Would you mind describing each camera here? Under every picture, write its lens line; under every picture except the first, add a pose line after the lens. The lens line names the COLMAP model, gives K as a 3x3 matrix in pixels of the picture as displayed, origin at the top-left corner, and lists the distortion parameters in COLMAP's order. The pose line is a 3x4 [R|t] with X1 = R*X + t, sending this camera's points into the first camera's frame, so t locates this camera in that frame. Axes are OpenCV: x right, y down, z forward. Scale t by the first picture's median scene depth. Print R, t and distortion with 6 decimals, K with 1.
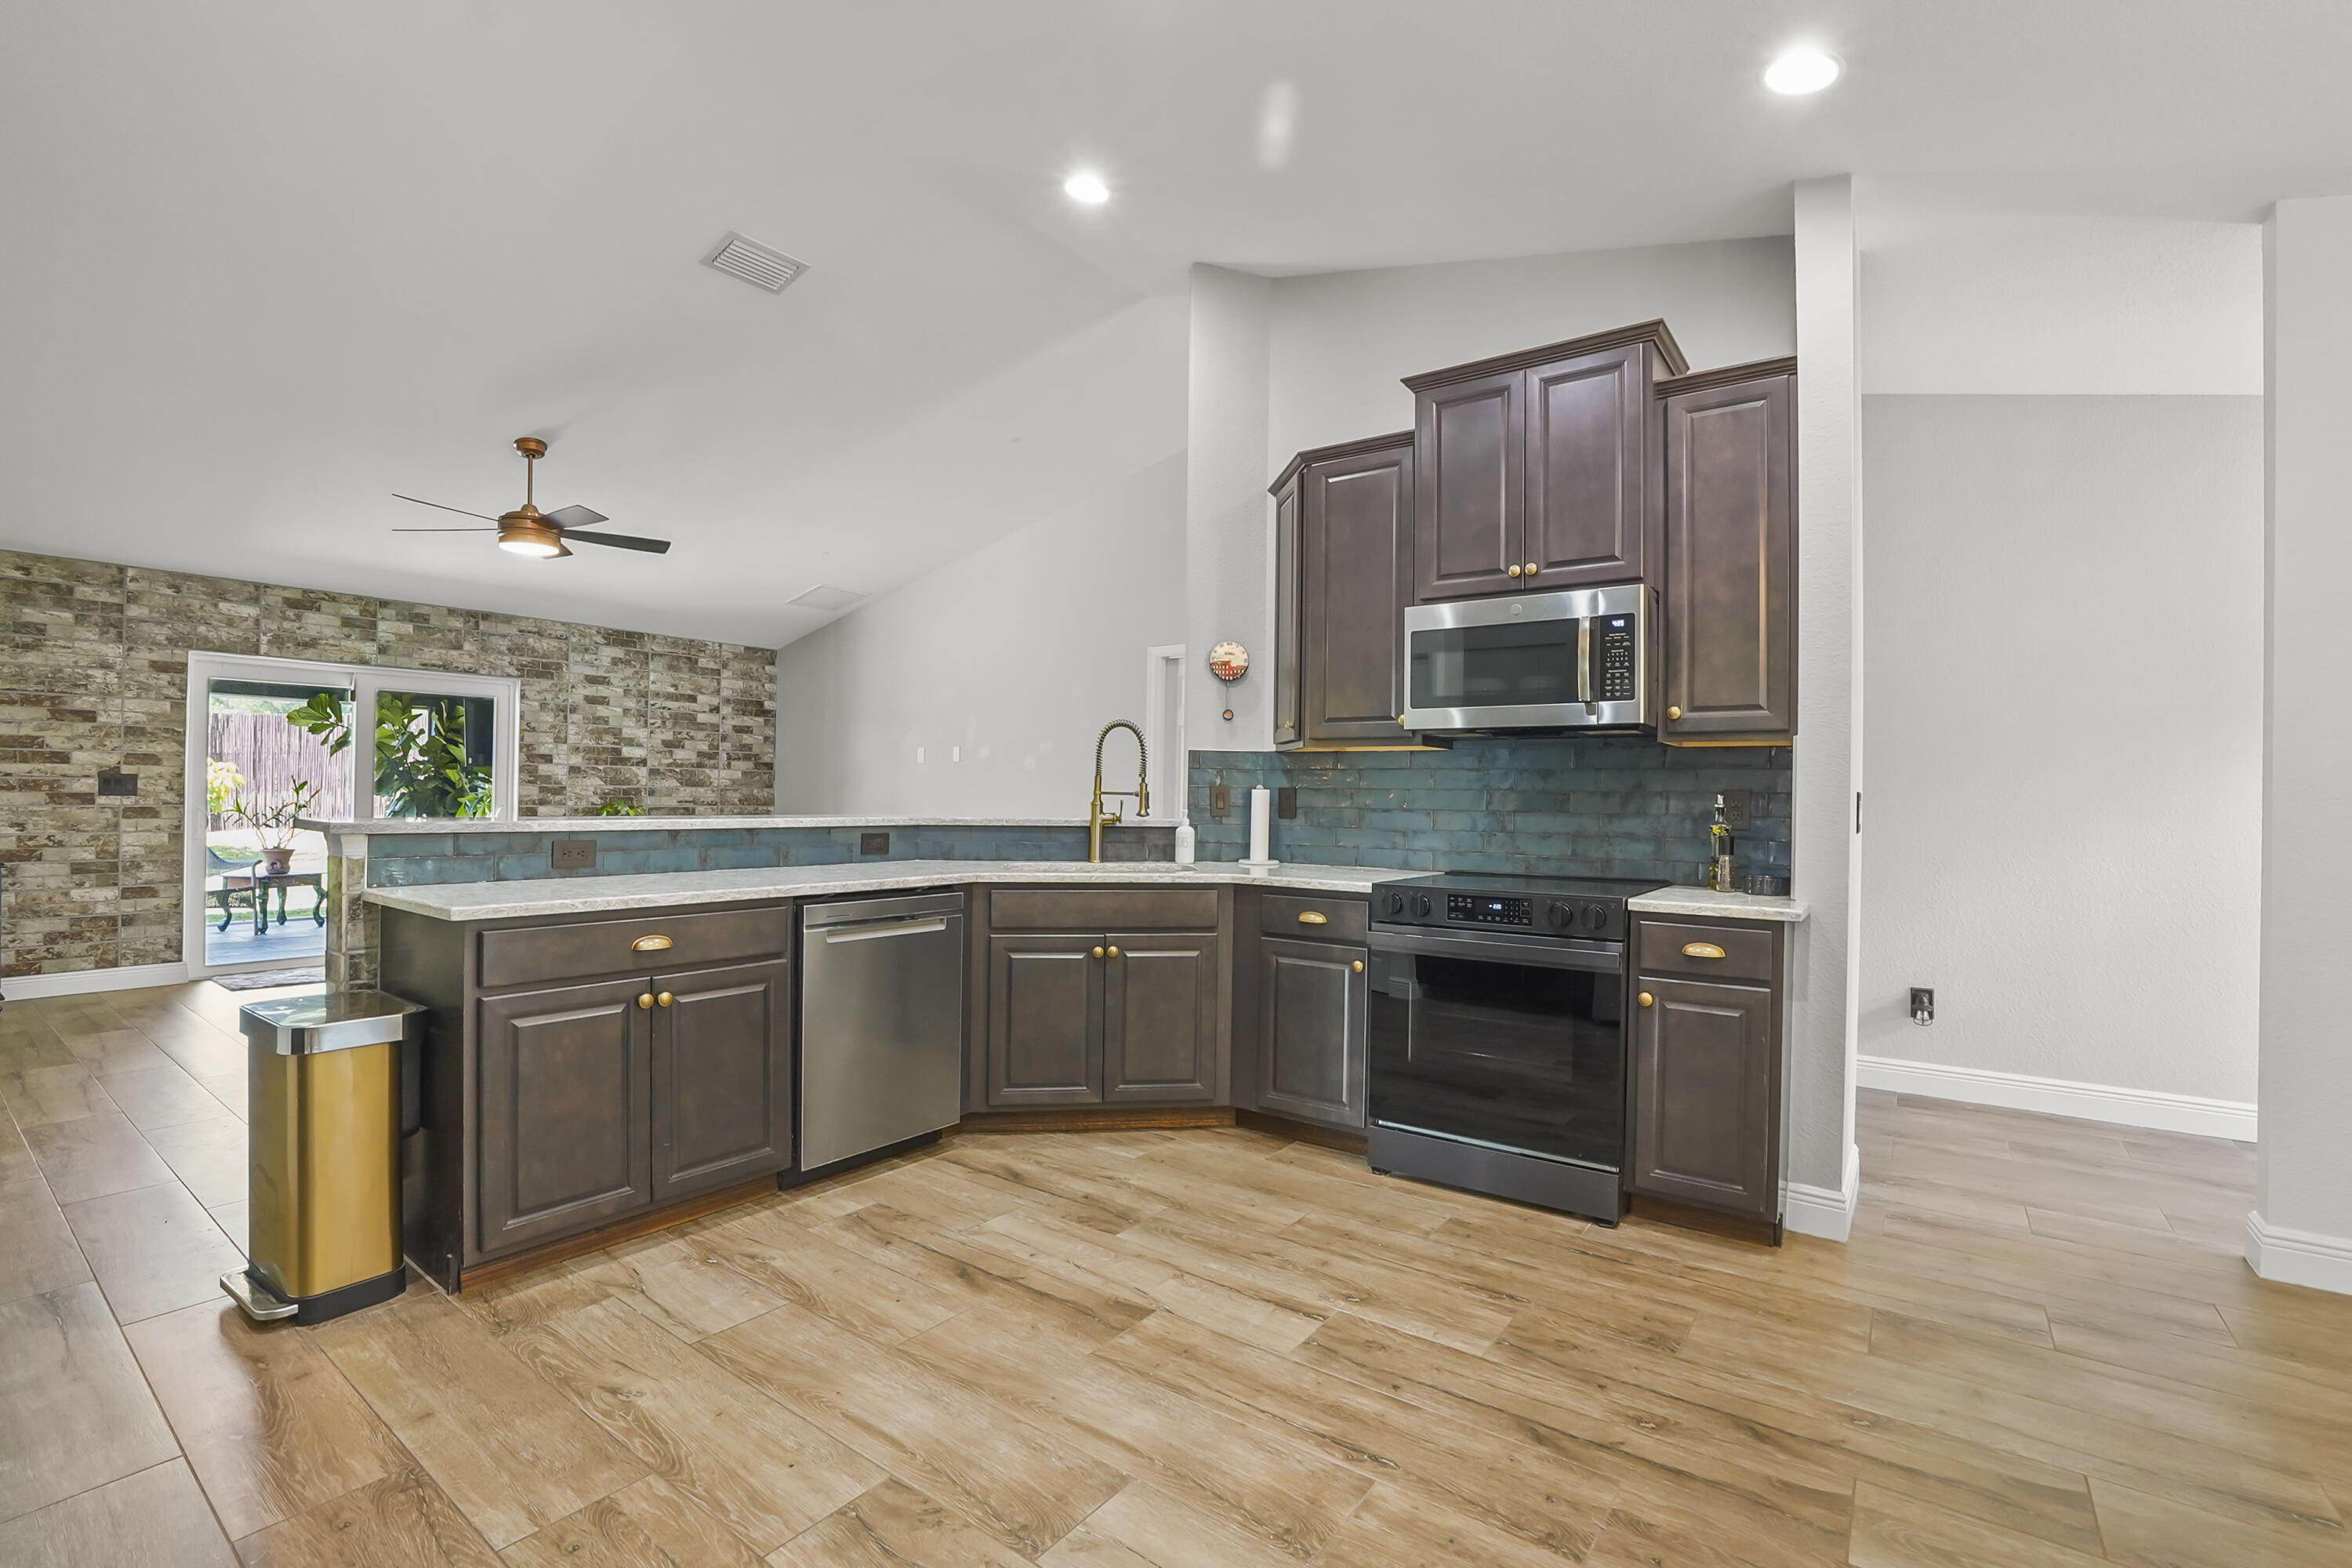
lens RADIAL K [[1035.1, 0, 1183.5], [0, 1035.1, 784.3], [0, 0, 1]] dist [-0.047736, 0.011965]
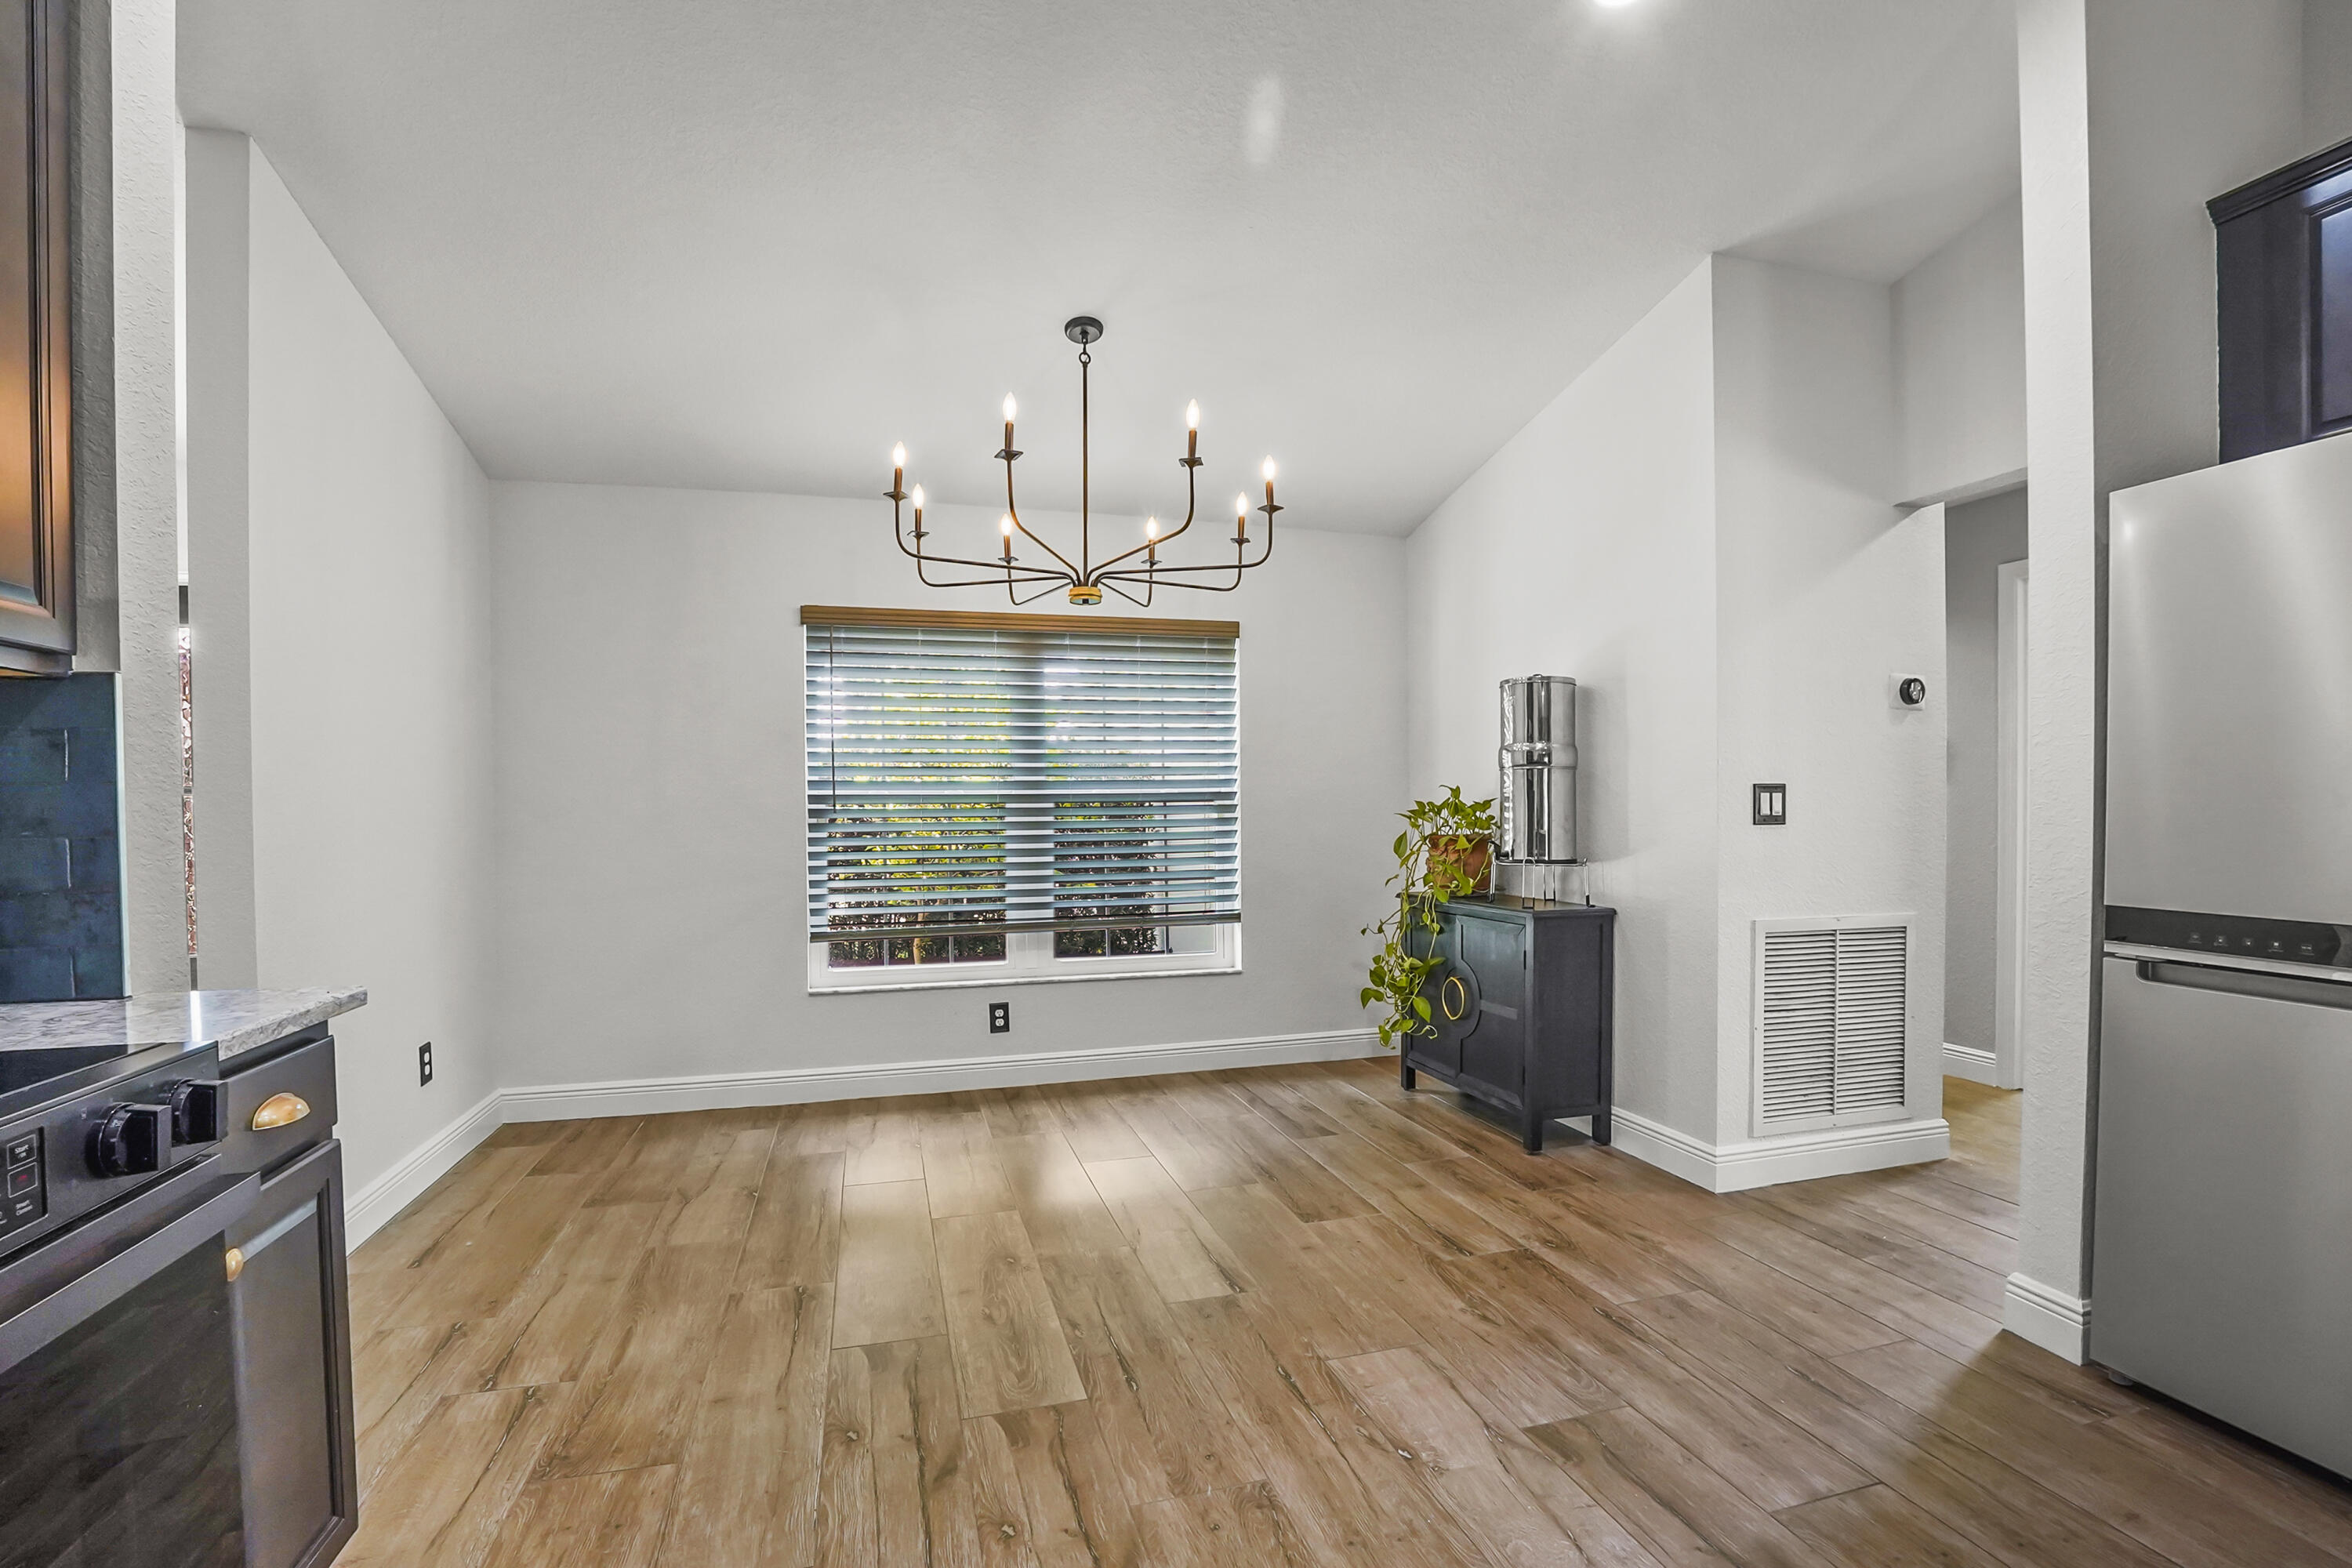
lens RADIAL K [[1043.2, 0, 1167.8], [0, 1043.2, 779.5], [0, 0, 1]] dist [-0.051902, 0.014264]
pose [[-0.788720, 0.005693, 0.614726, -0.061310], [-0.010245, 0.999697, -0.022404, 0.005957], [-0.614667, -0.023969, -0.788423, 0.553428]]
